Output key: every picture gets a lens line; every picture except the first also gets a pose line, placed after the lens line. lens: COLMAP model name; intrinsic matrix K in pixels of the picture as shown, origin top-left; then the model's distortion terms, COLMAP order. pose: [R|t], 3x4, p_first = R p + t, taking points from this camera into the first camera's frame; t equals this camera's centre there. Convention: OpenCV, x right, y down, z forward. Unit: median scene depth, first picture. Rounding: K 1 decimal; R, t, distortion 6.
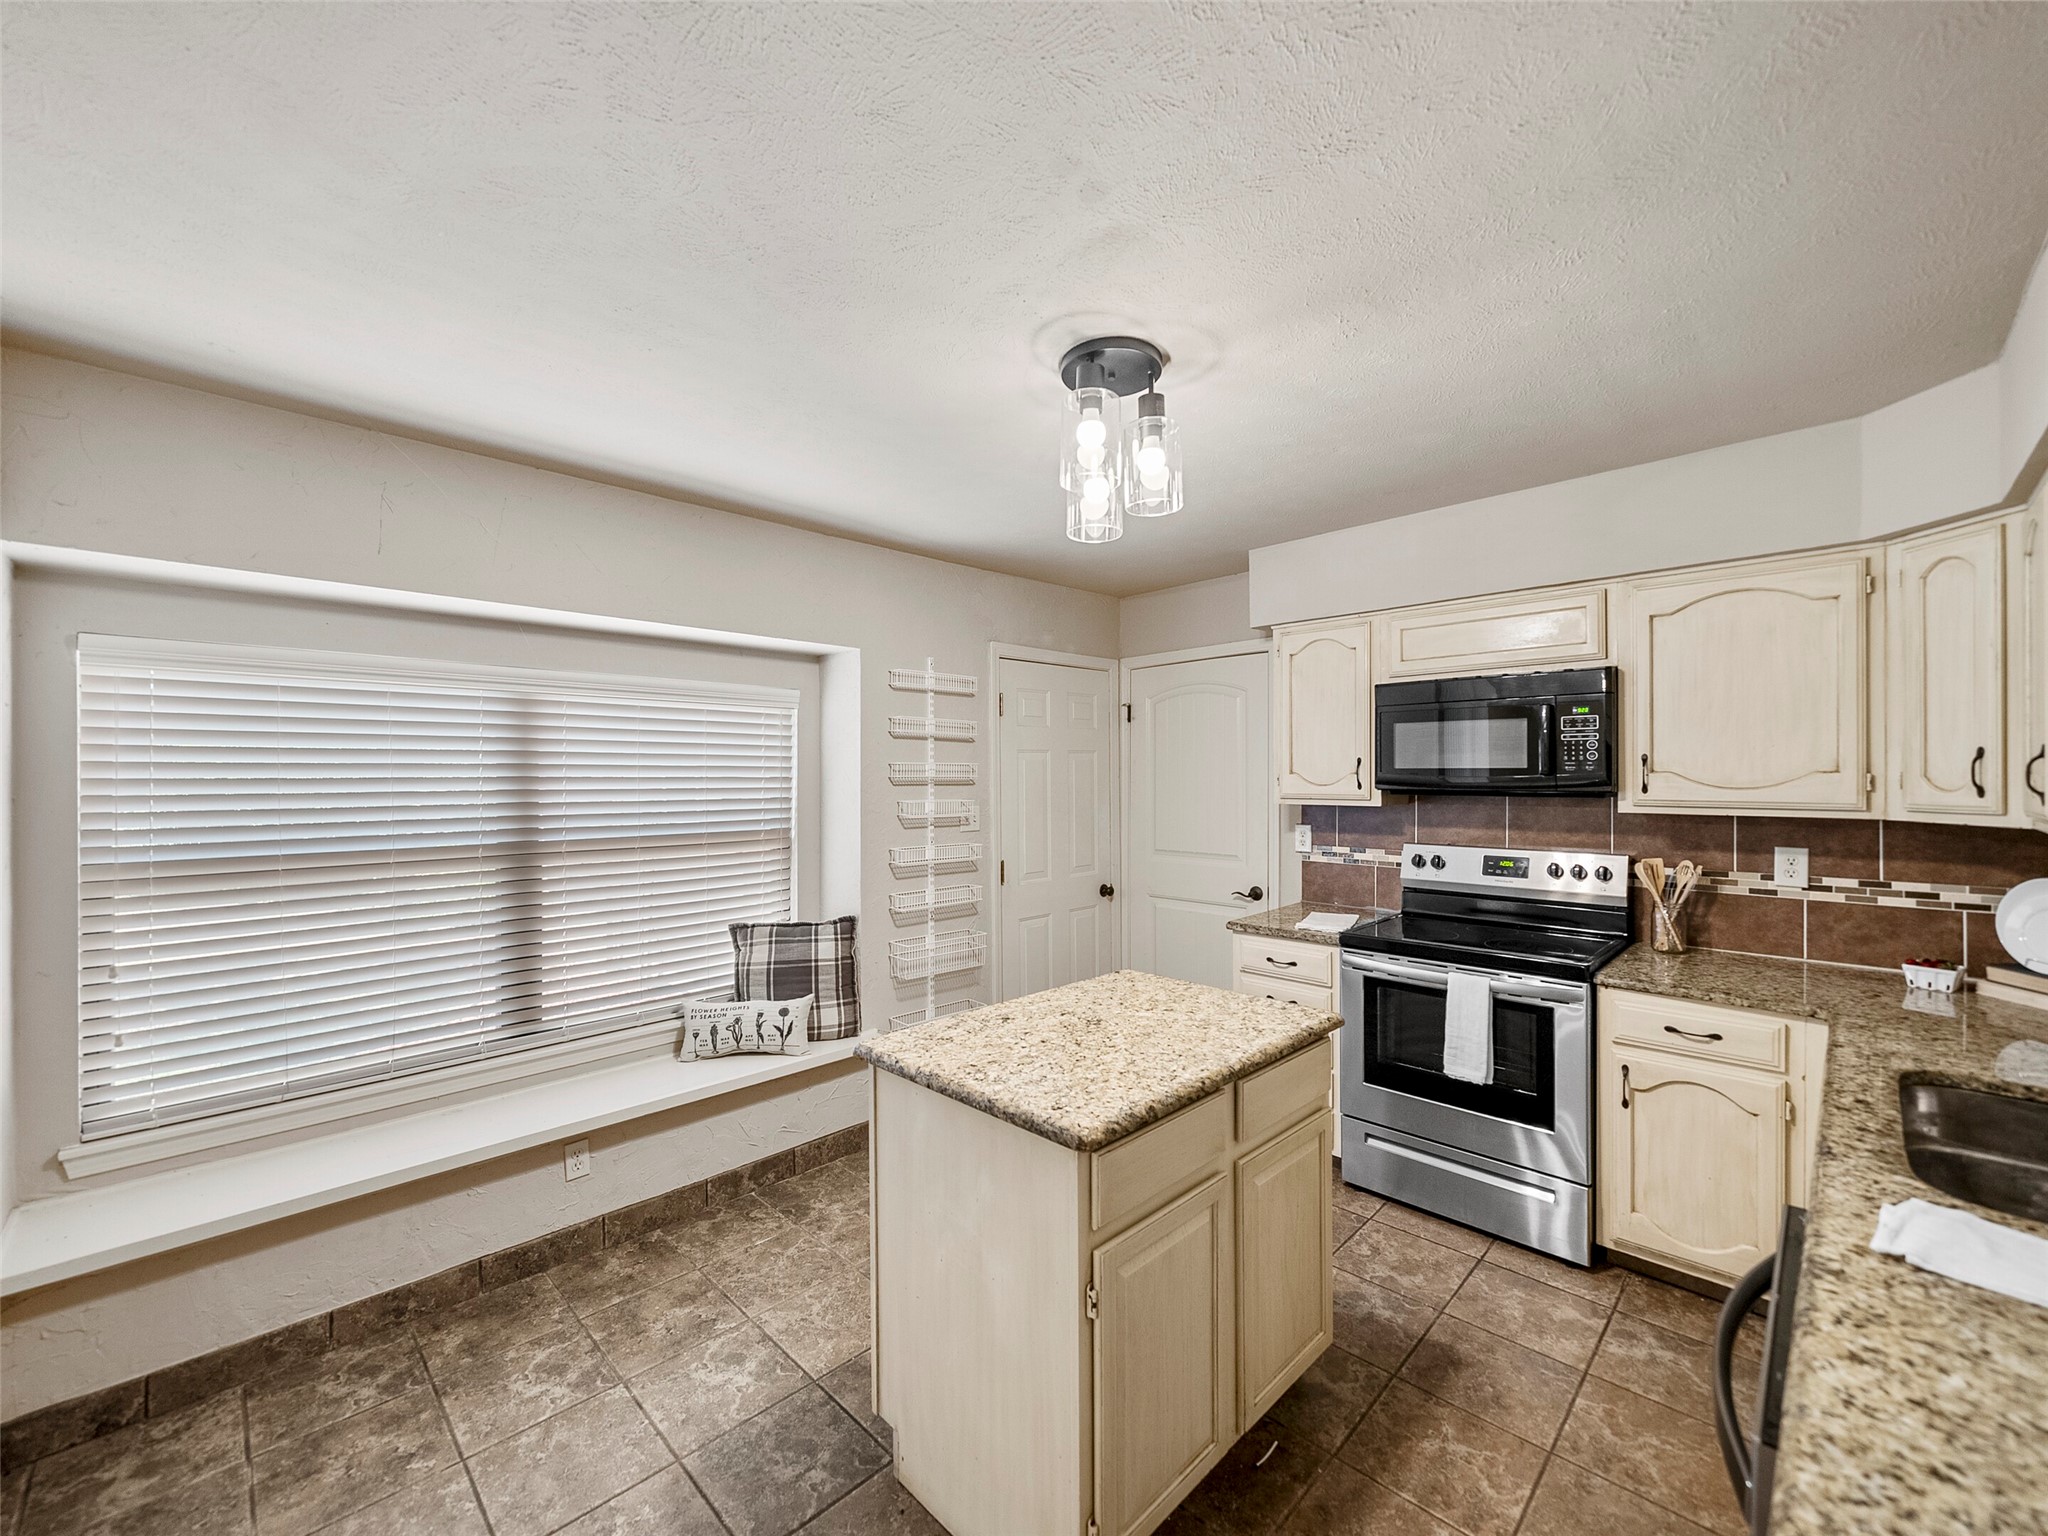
lens RADIAL K [[827.5, 0, 1036.1], [0, 827.5, 776.3], [0, 0, 1]] dist [-0.003273, -0.000411]
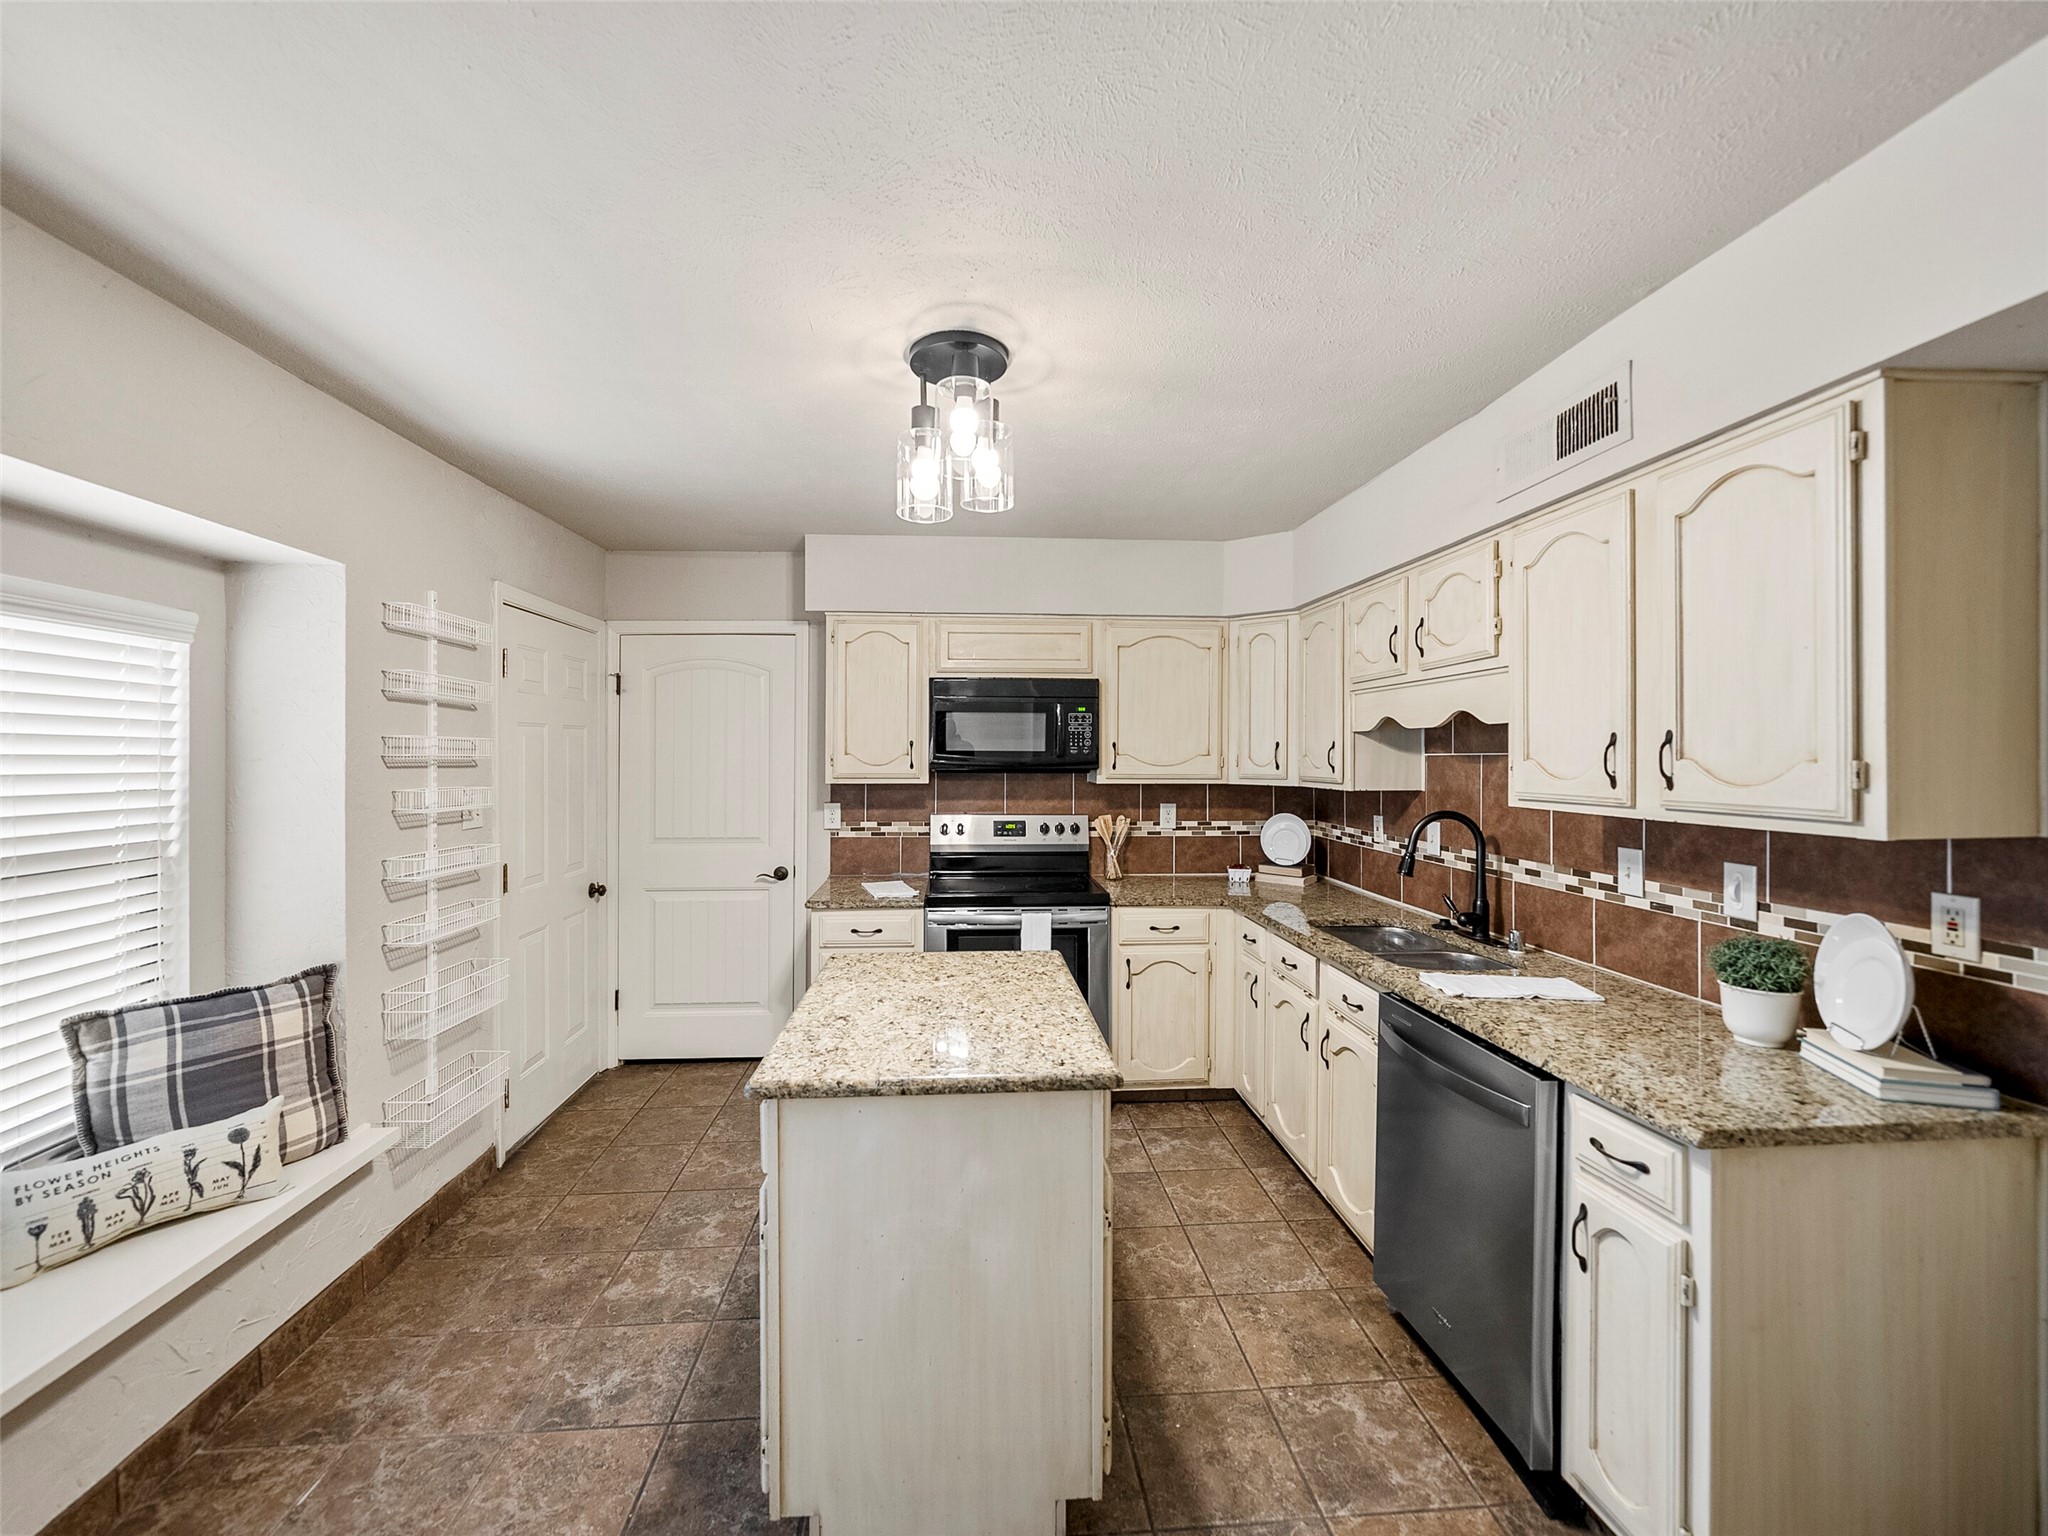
lens RADIAL K [[821.6, 0, 1020.3], [0, 821.6, 763.2], [0, 0, 1]] dist [-0.003838, -0.000015]
pose [[0.658198, -0.001756, 0.752843, -0.383169], [-0.001989, 0.999990, 0.004072, 0.003511], [-0.752843, -0.004177, 0.658187, 0.161898]]
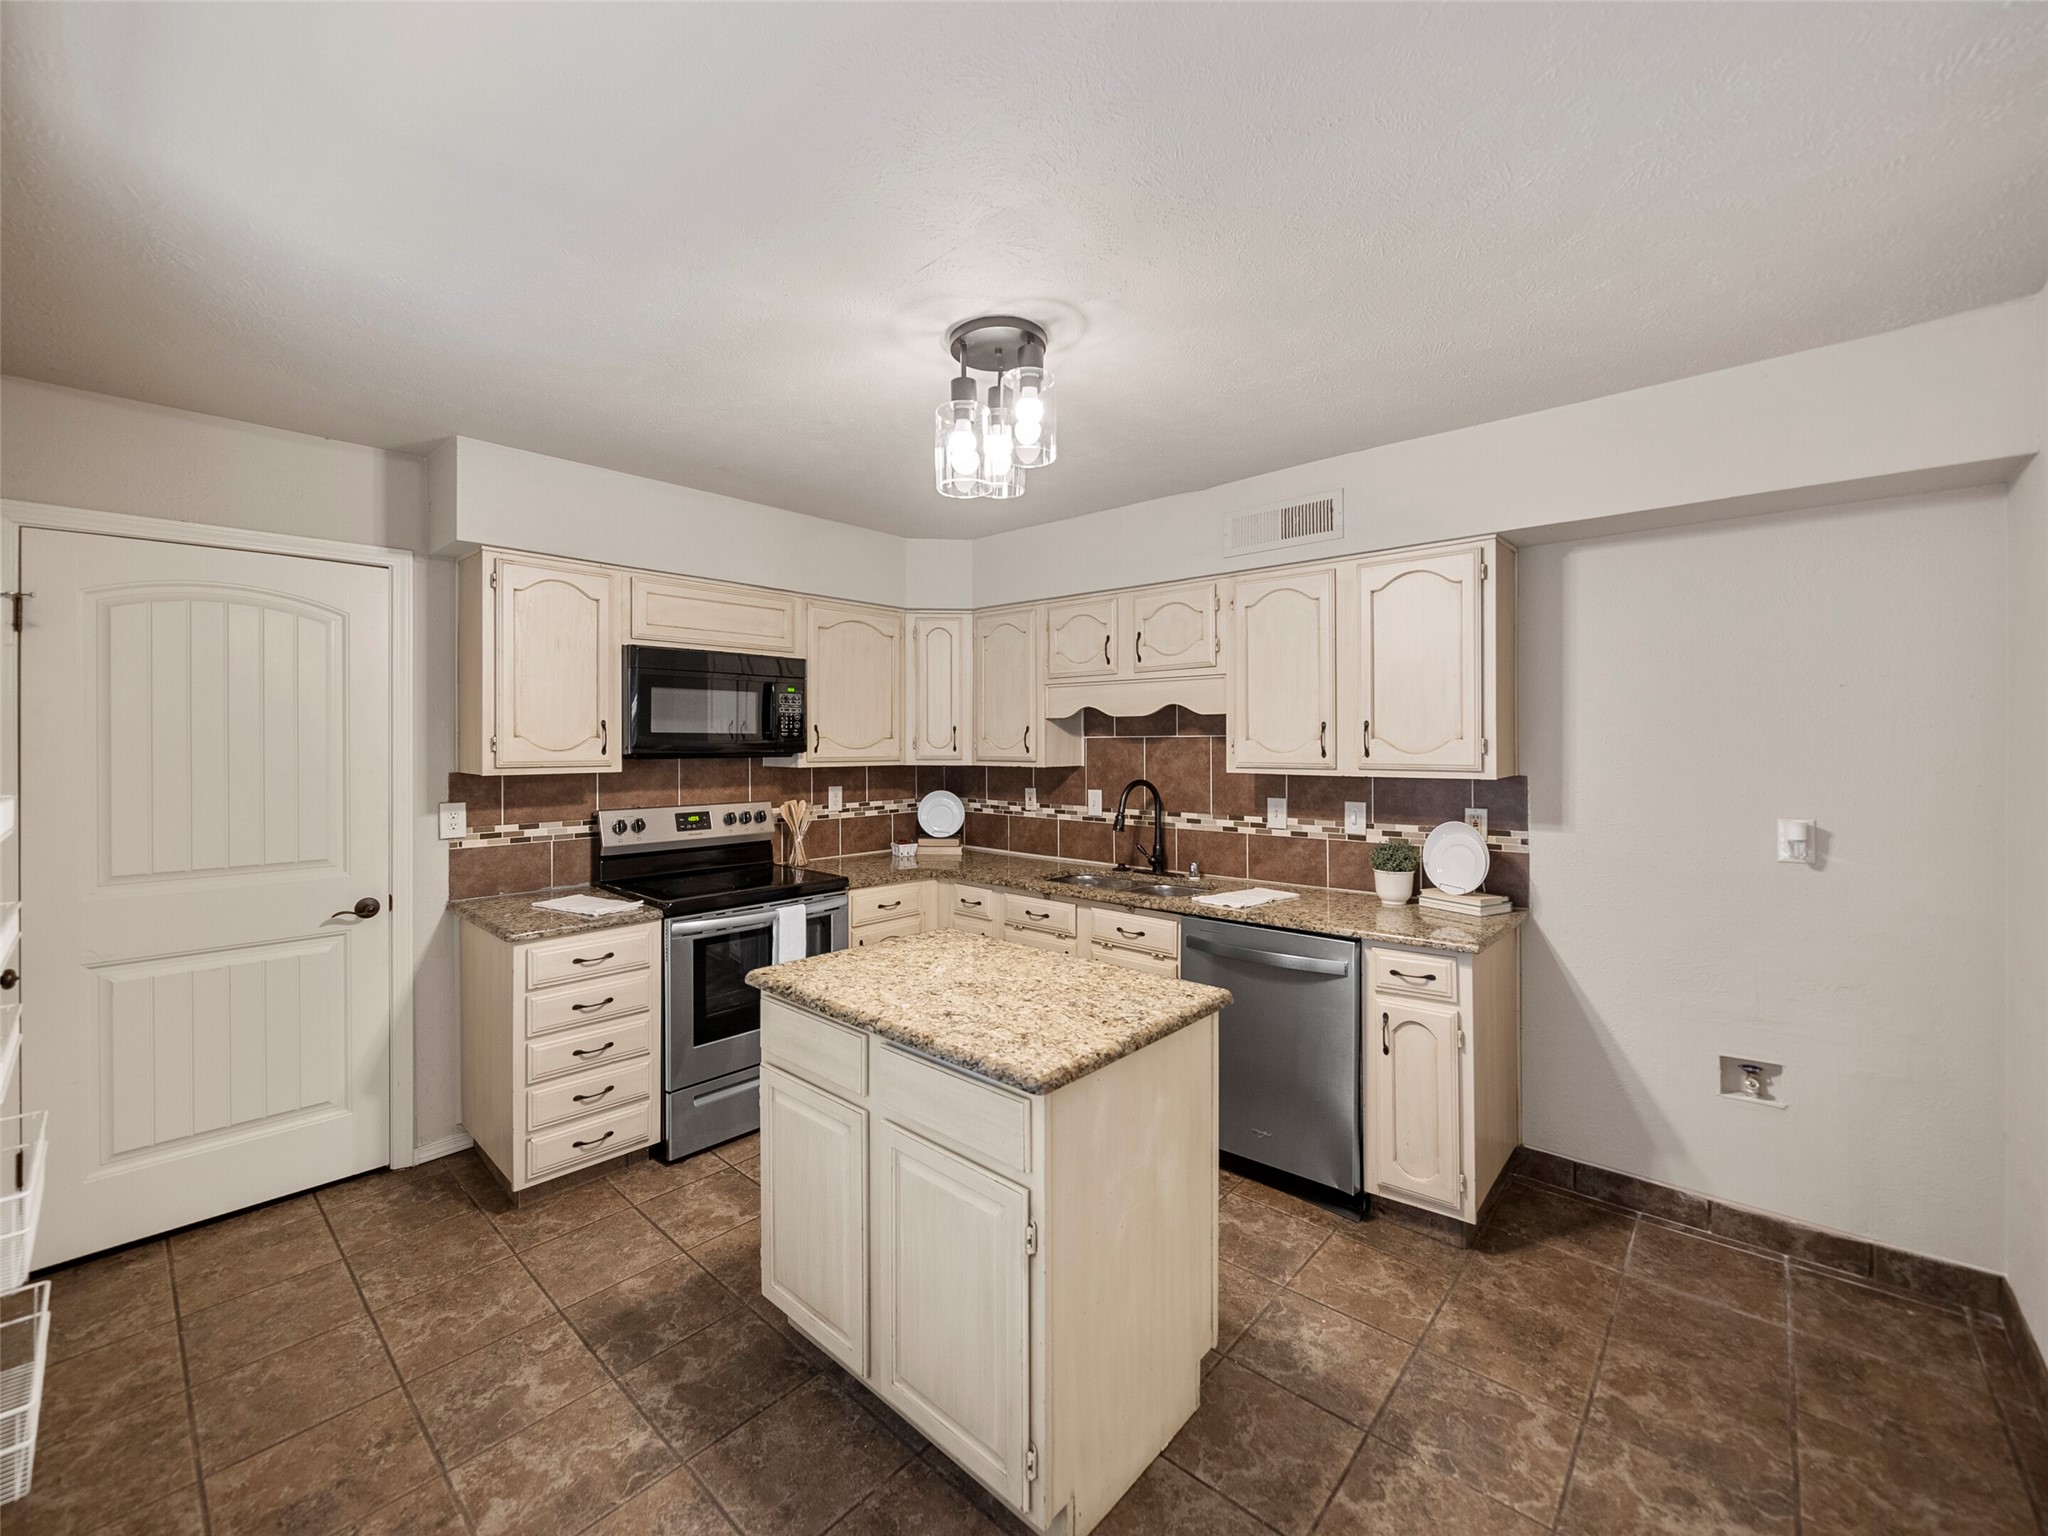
lens RADIAL K [[822.2, 0, 1006.0], [0, 822.2, 750.1], [0, 0, 1]] dist [-0.002468, -0.000178]
pose [[-0.027387, -0.005572, 0.999609, -0.578095], [0.004462, 0.999974, 0.005697, 0.008139], [-0.999615, 0.004617, -0.027361, 0.621936]]
